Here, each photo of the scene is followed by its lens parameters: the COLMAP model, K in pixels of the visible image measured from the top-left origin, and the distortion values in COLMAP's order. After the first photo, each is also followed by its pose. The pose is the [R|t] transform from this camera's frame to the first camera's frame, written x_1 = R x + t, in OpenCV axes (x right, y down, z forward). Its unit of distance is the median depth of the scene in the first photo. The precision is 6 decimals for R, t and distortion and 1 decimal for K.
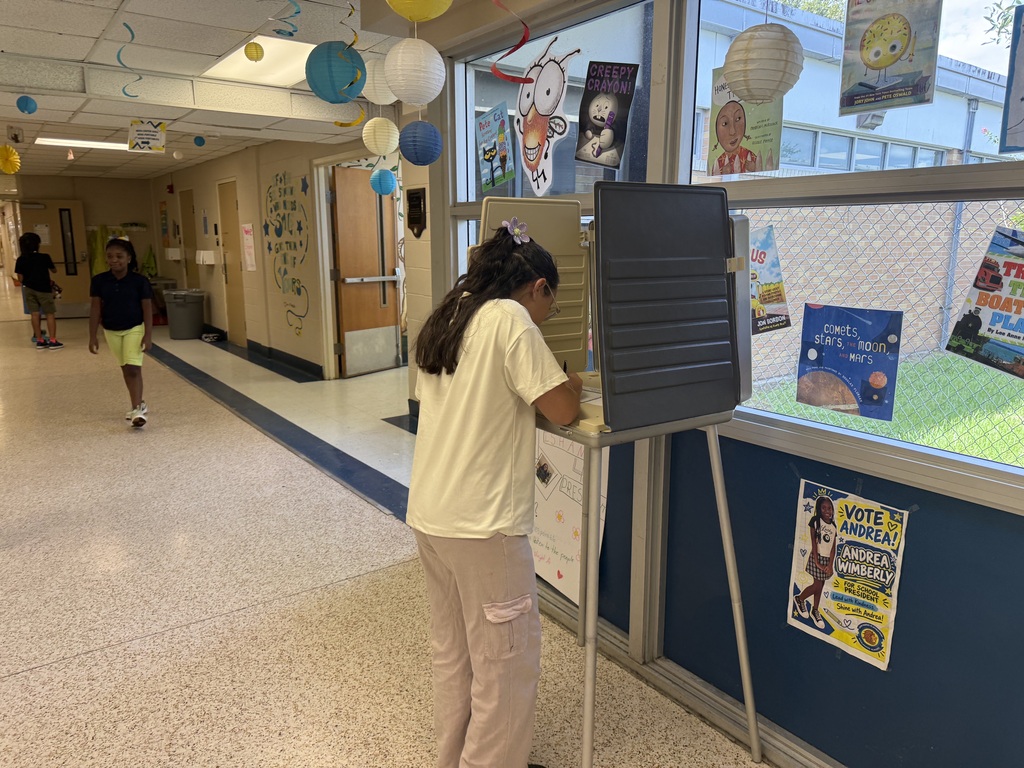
lens RADIAL K [[724.2, 0, 513.0], [0, 724.2, 384.9], [0, 0, 1]] dist [-0.004161, 0.004561]
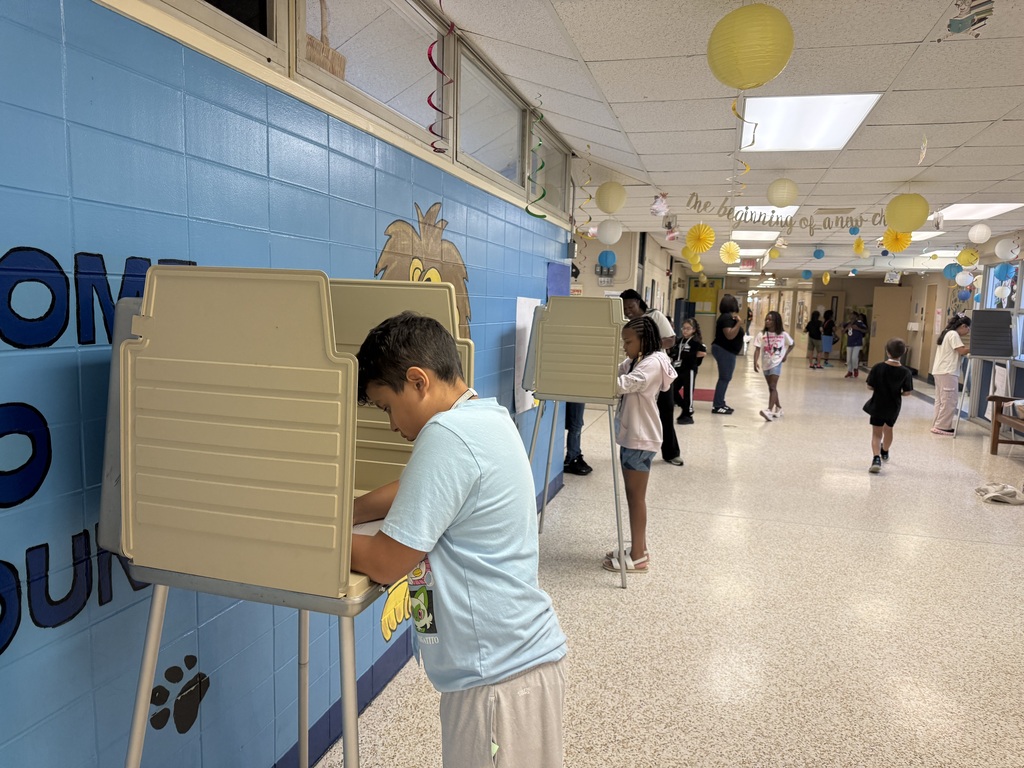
lens RADIAL K [[724.2, 0, 518.7], [0, 724.2, 394.8], [0, 0, 1]] dist [-0.004161, 0.004561]
pose [[0.613697, 0.115063, -0.781112, 0.436186], [-0.180733, 0.983528, 0.002884, 0.178381], [0.768578, 0.139403, 0.624384, -0.929553]]
